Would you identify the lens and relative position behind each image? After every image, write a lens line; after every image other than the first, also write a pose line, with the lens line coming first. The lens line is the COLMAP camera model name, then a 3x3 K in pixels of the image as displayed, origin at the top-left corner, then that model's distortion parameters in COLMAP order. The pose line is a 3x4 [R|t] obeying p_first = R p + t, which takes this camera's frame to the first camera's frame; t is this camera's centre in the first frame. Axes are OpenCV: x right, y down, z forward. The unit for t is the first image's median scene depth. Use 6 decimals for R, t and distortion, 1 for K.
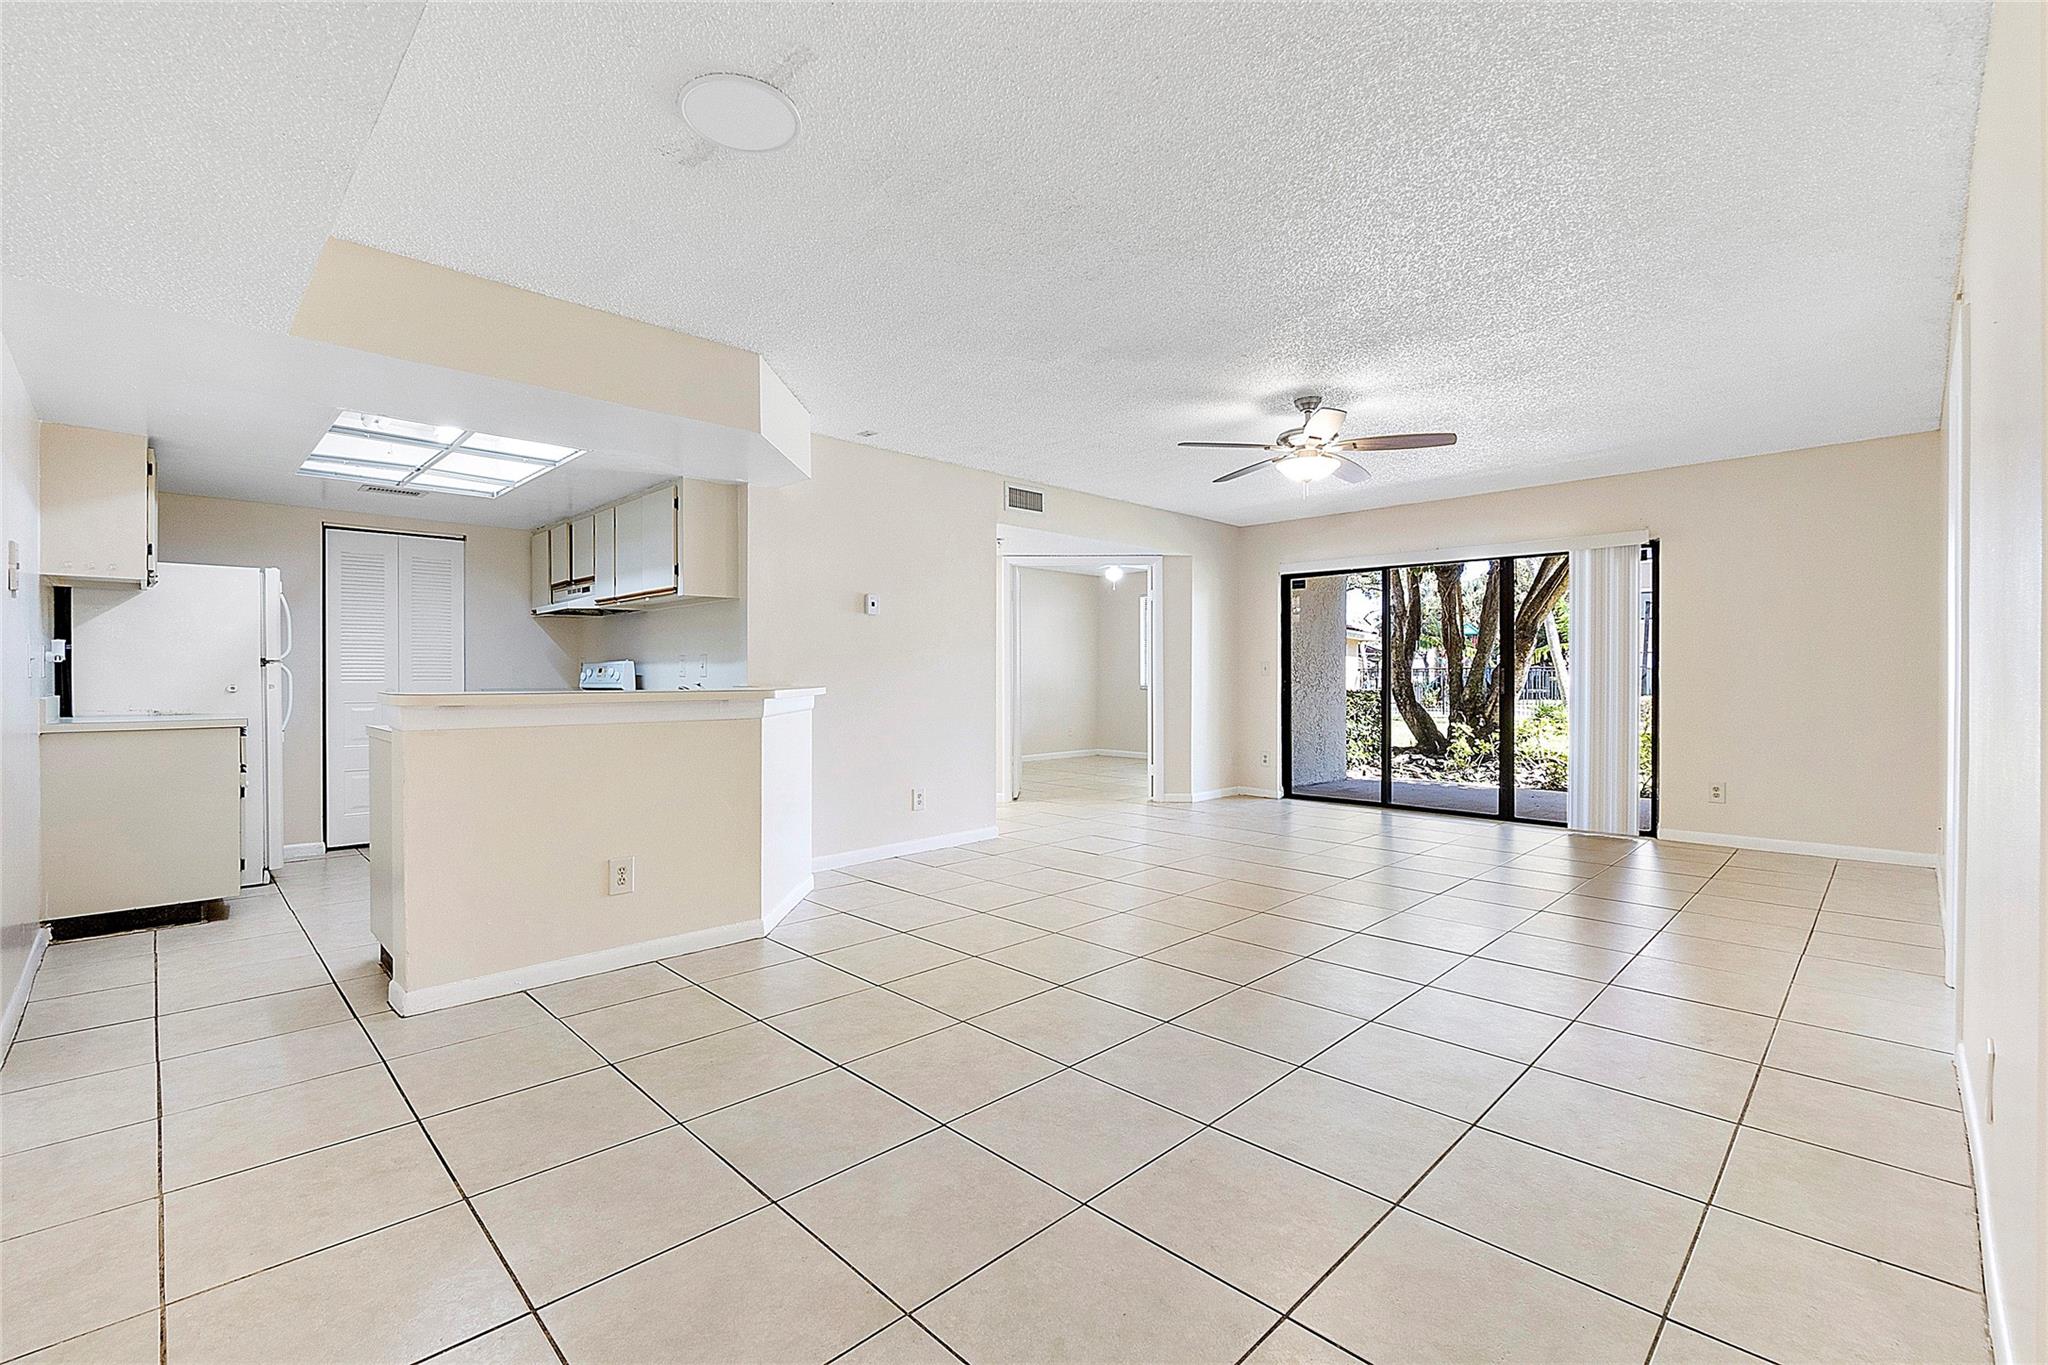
lens RADIAL K [[886.2, 0, 1019.8], [0, 886.2, 680.0], [0, 0, 1]] dist [-0.005385, 0.000174]
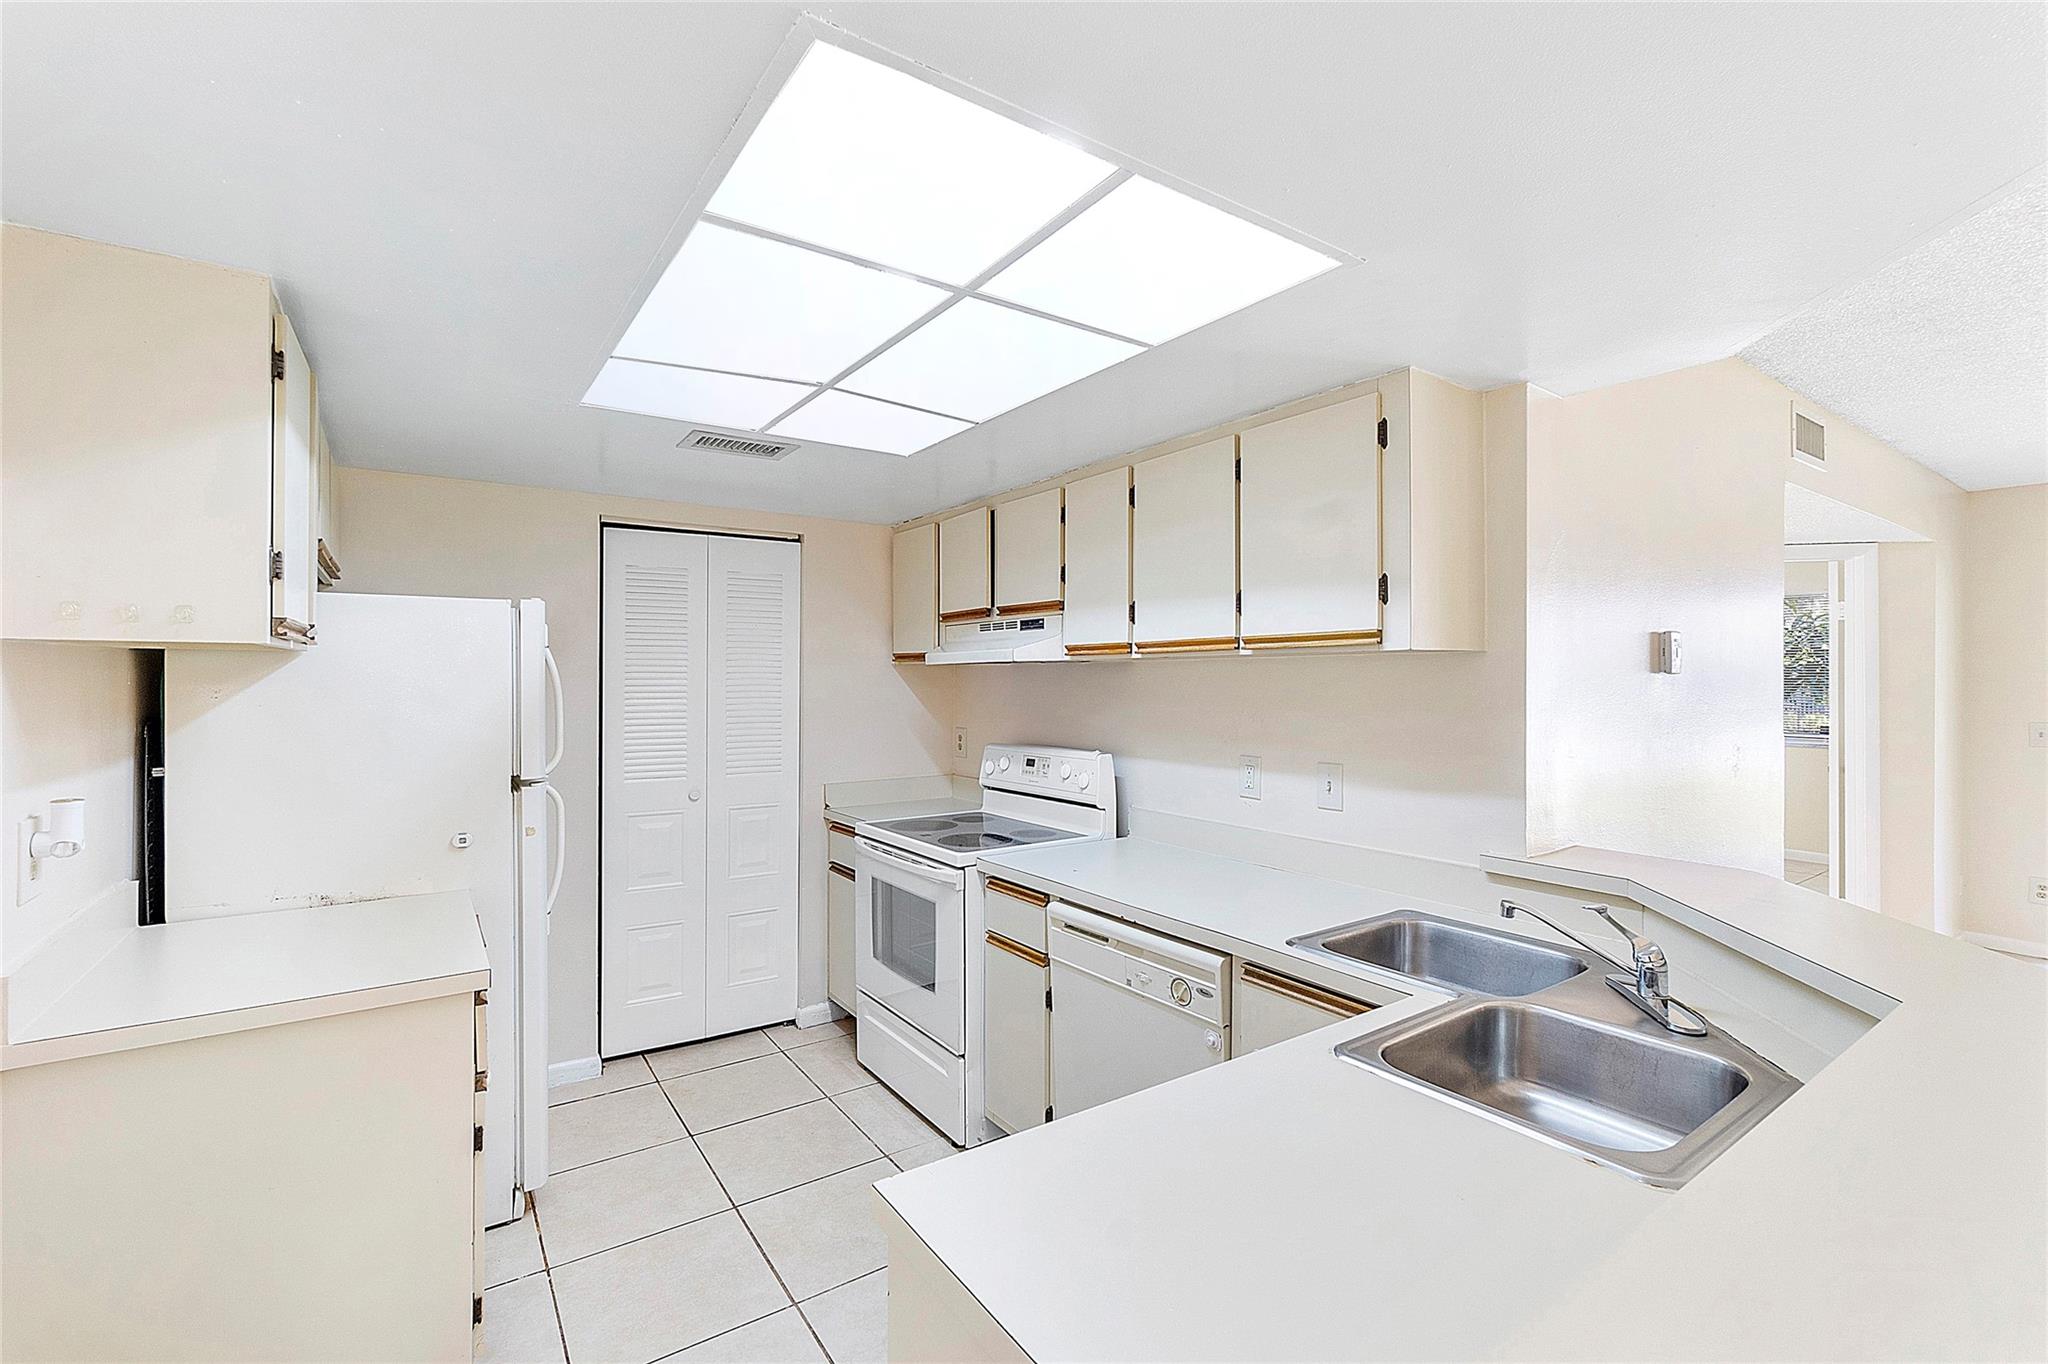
lens RADIAL K [[883.5, 0, 1019.8], [0, 883.5, 680.3], [0, 0, 1]] dist [-0.004771, 0.000751]
pose [[0.984224, 0.000931, -0.176926, -0.374739], [-0.001672, 0.999990, -0.004039, -0.061165], [0.176921, 0.004272, 0.984216, 0.428733]]
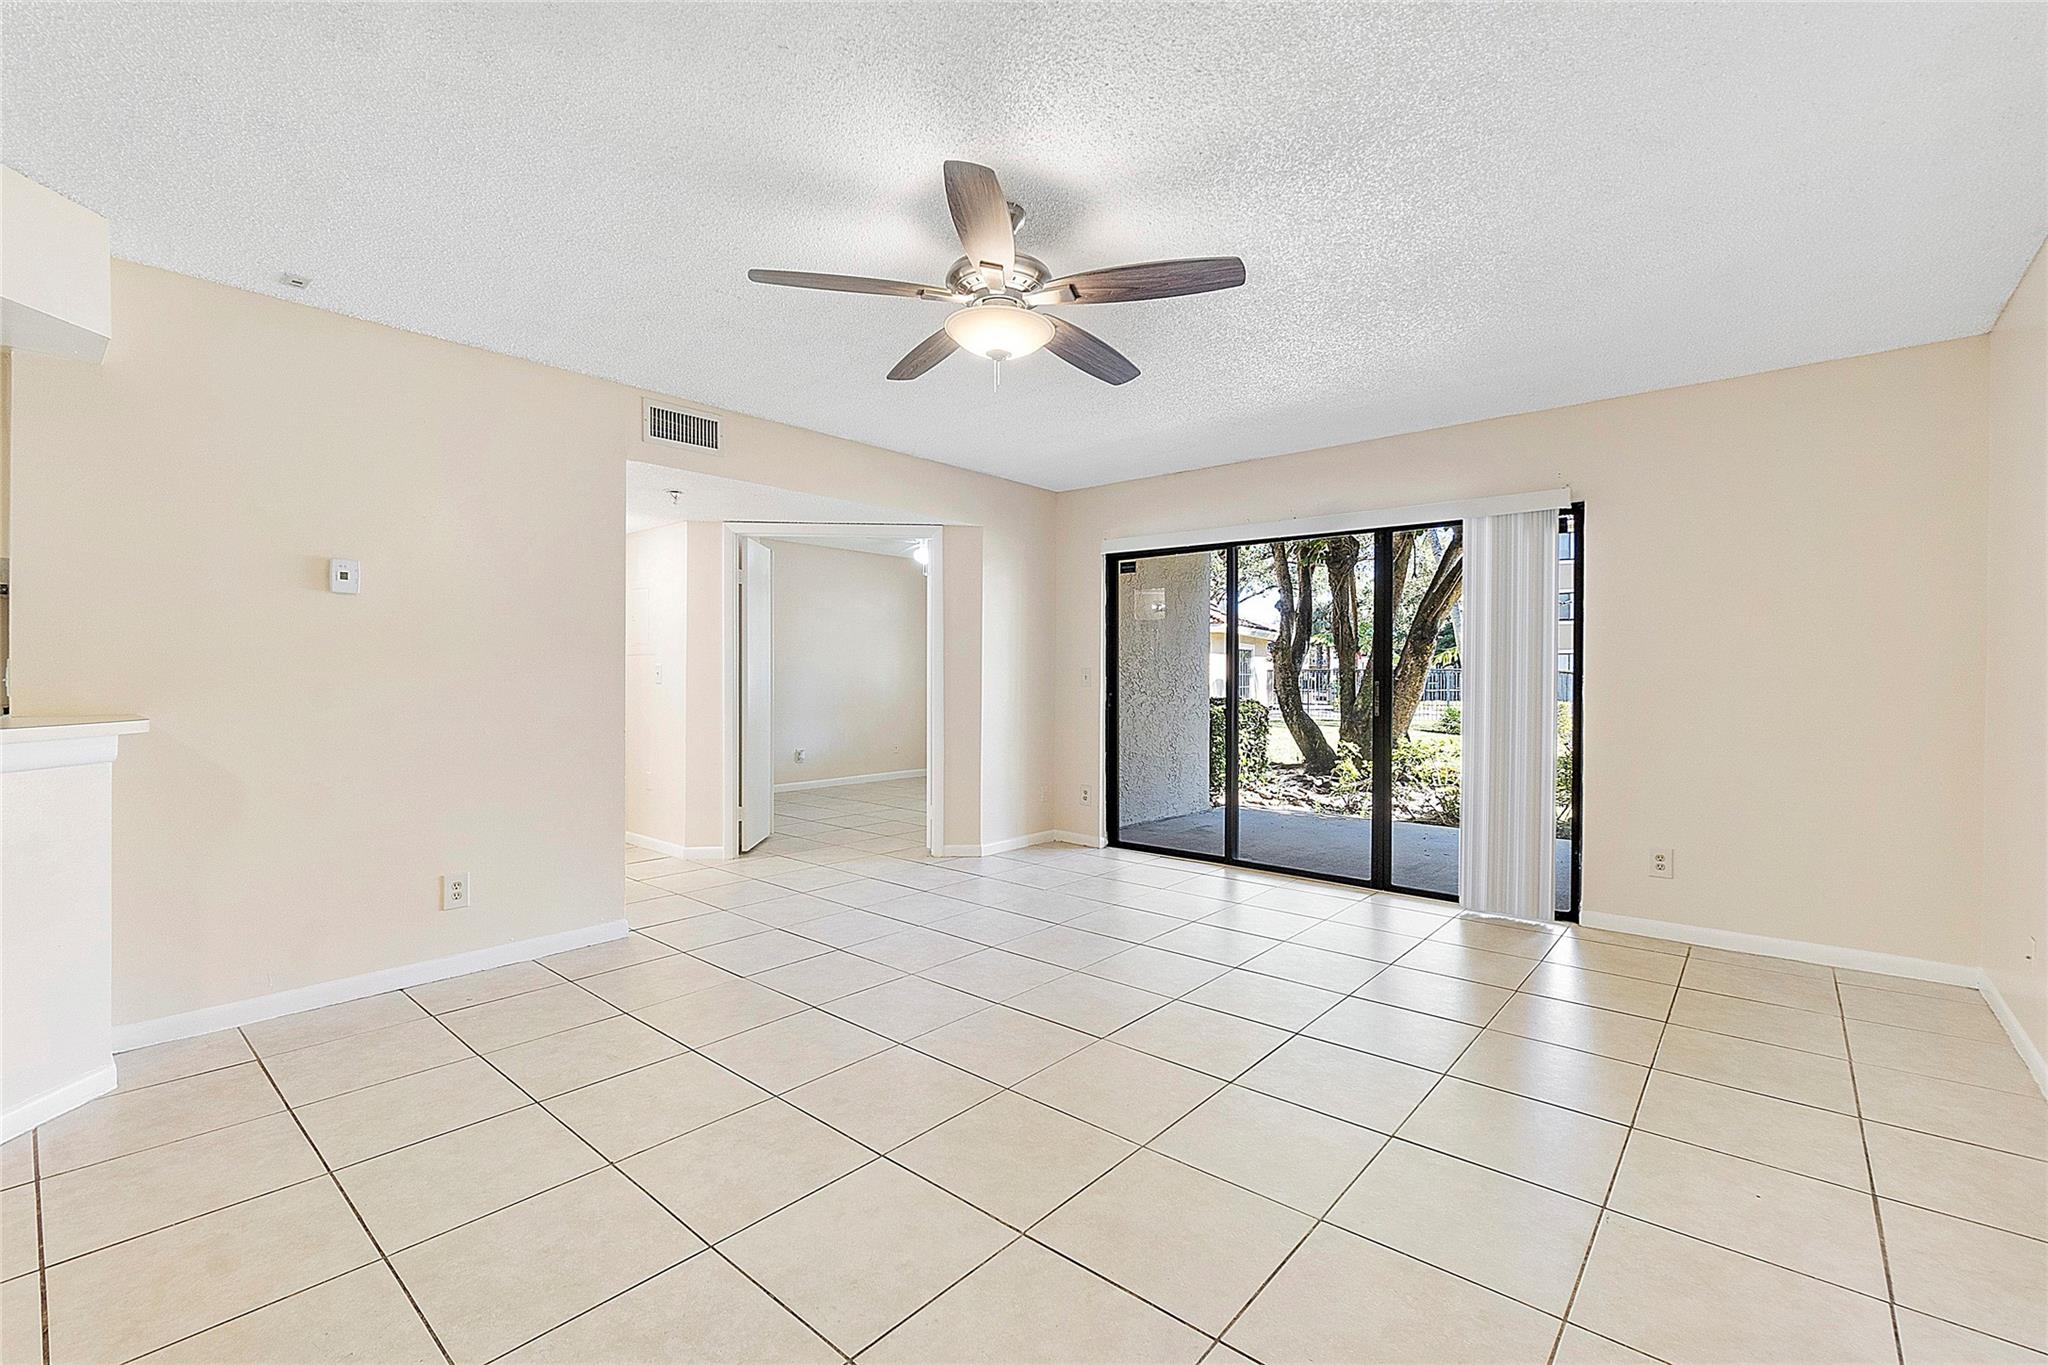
lens RADIAL K [[886.2, 0, 1019.8], [0, 886.2, 680.0], [0, 0, 1]] dist [-0.005385, 0.000174]
pose [[0.997167, 0.004485, 0.075087, 0.219541], [-0.004724, 0.999984, 0.003012, -0.016684], [-0.075072, -0.003358, 0.997172, 0.326336]]
